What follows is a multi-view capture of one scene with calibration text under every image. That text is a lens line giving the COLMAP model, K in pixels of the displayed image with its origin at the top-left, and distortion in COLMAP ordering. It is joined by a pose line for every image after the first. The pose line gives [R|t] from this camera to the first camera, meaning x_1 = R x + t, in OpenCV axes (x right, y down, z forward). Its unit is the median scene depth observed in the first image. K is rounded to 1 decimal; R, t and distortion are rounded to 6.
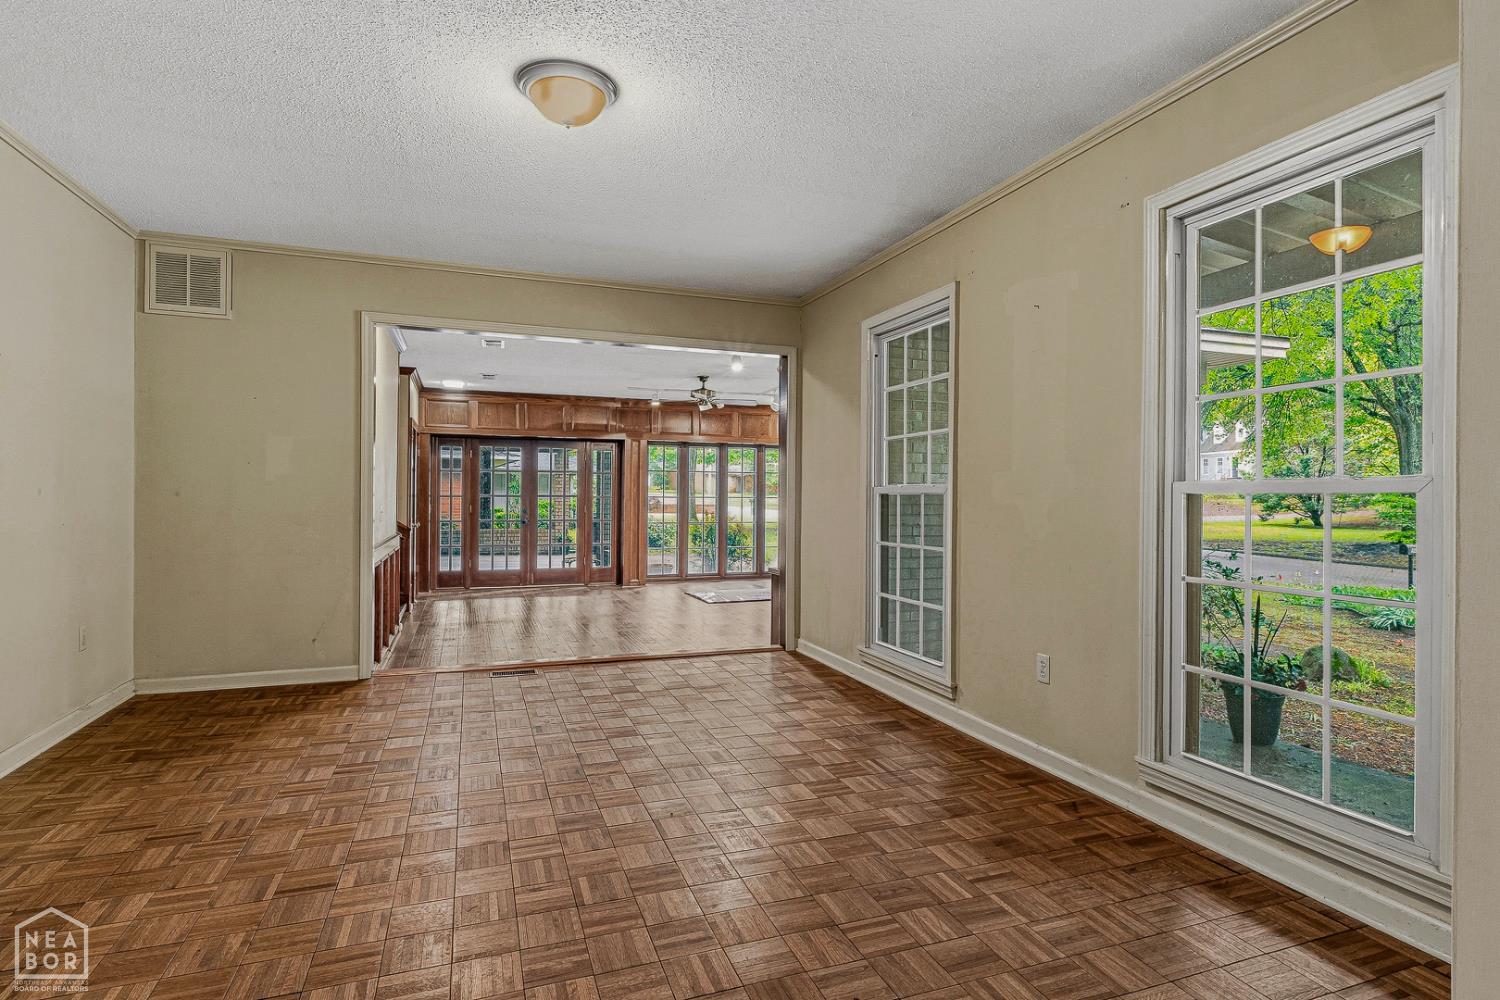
lens RADIAL K [[771.8, 0, 750.6], [0, 771.8, 496.3], [0, 0, 1]] dist [-0.001100, -0.001524]
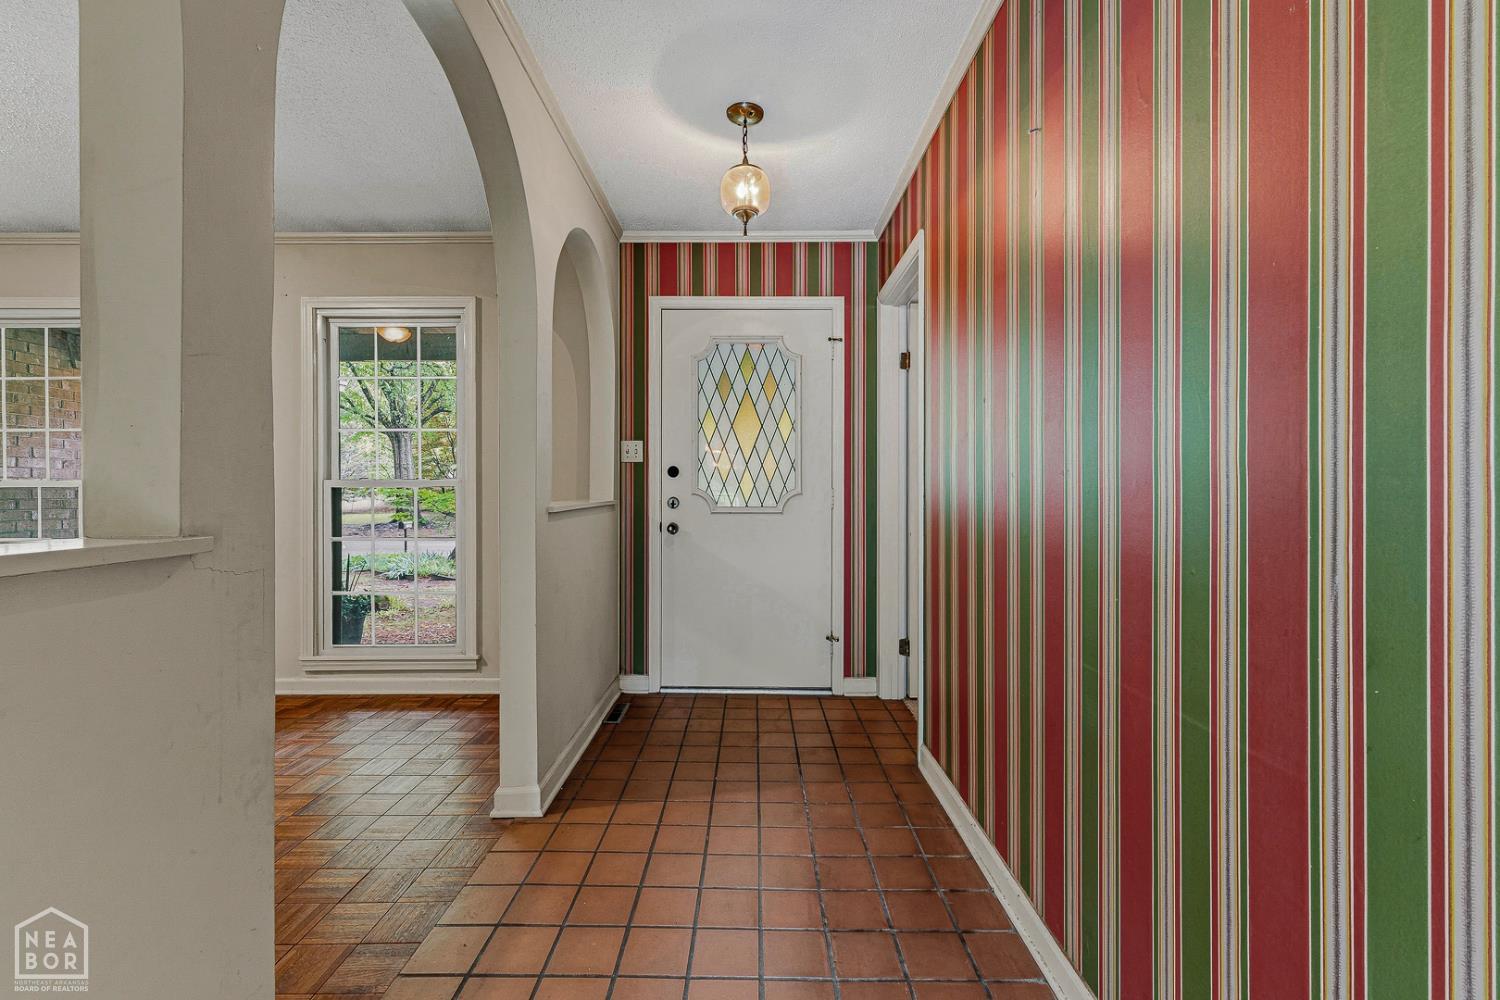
lens RADIAL K [[643.6, 0, 751.3], [0, 643.6, 501.8], [0, 0, 1]] dist [0.005580, -0.000638]
pose [[0.351950, -0.019708, 0.935811, -0.261233], [0.001202, 0.999787, 0.020603, 0.000110], [-0.936018, -0.006126, 0.351899, -0.203936]]
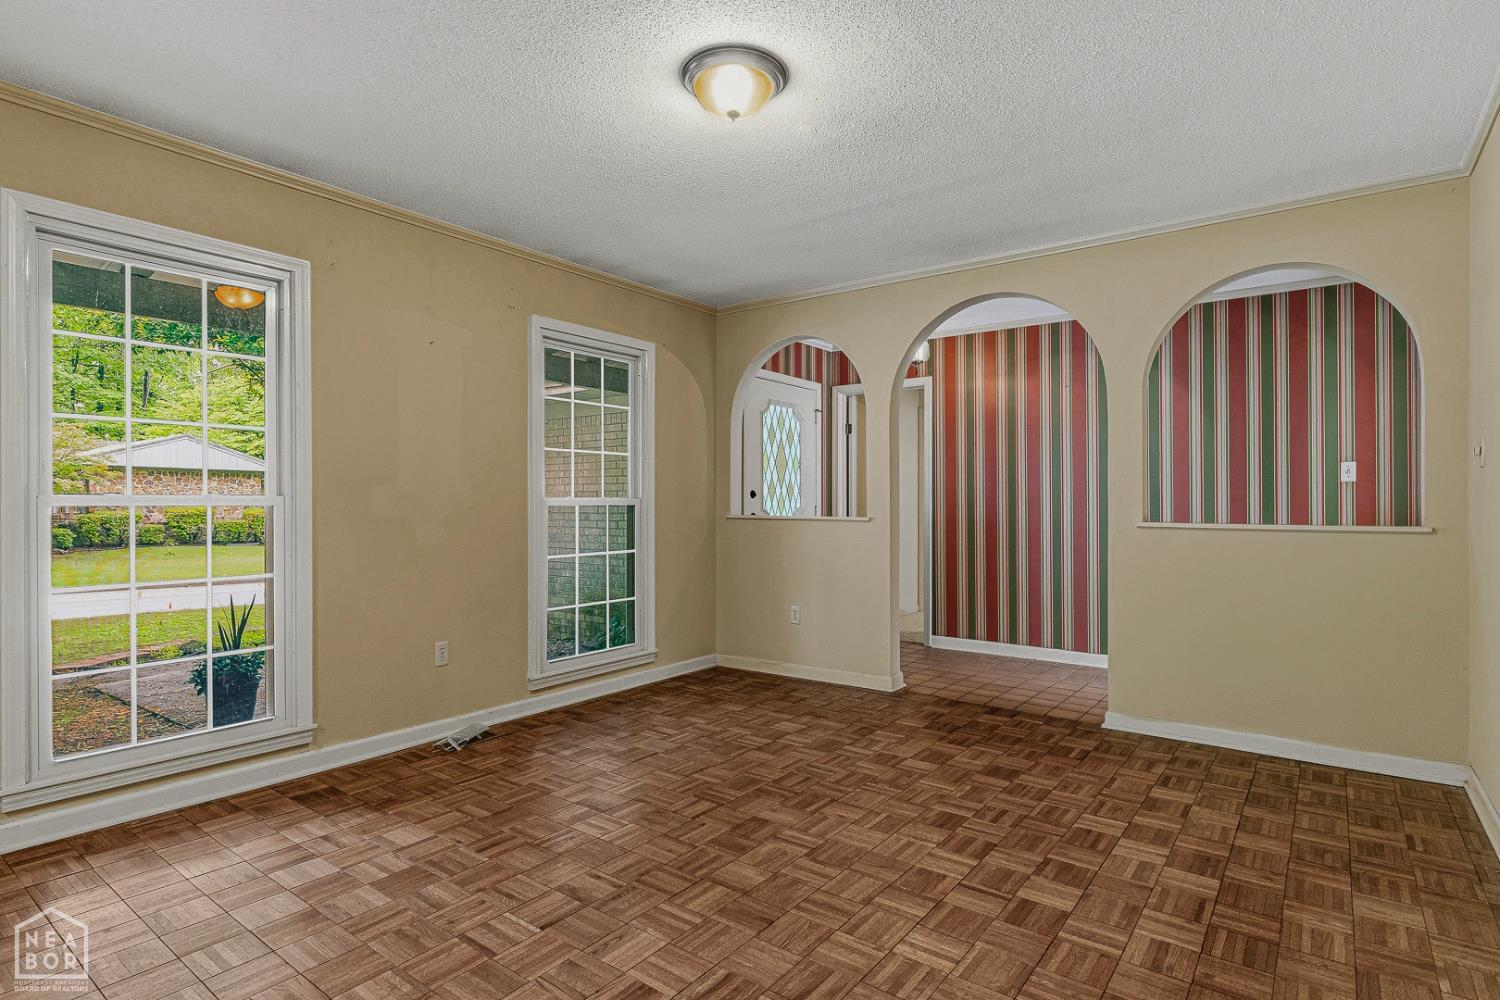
lens RADIAL K [[771.8, 0, 757.3], [0, 771.8, 503.8], [0, 0, 1]] dist [-0.001100, -0.001524]
pose [[-0.551199, 0.001153, 0.834373, -0.687978], [0.002019, 0.999998, -0.000048, -0.003775], [-0.834371, 0.001658, -0.551201, 0.989813]]
